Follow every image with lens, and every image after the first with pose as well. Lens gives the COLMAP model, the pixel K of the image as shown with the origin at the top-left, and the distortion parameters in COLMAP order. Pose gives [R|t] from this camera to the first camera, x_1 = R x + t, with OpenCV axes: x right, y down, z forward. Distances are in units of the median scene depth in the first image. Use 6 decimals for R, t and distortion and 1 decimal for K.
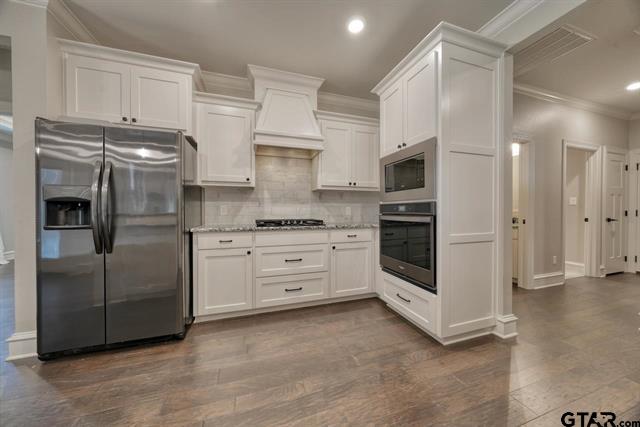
lens RADIAL K [[215.2, 0, 320.0], [0, 215.2, 213.5], [0, 0, 1]] dist [0.000460, 0.000075]
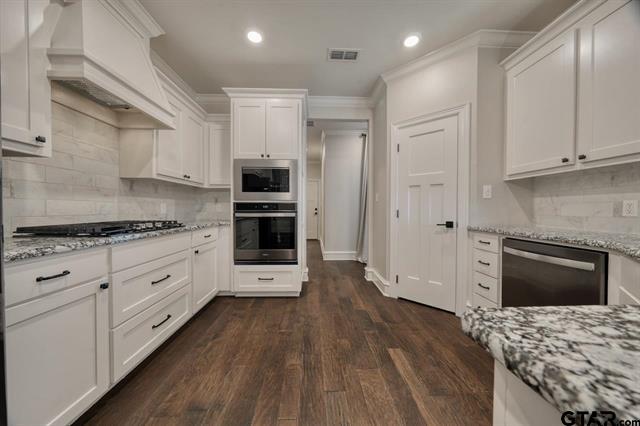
lens RADIAL K [[215.2, 0, 320.0], [0, 215.2, 213.0], [0, 0, 1]] dist [0.000460, 0.000075]
pose [[0.280541, -0.014437, 0.959733, -0.612661], [0.010996, 0.999870, 0.011827, 0.001493], [-0.959779, 0.007235, 0.280663, 0.303437]]
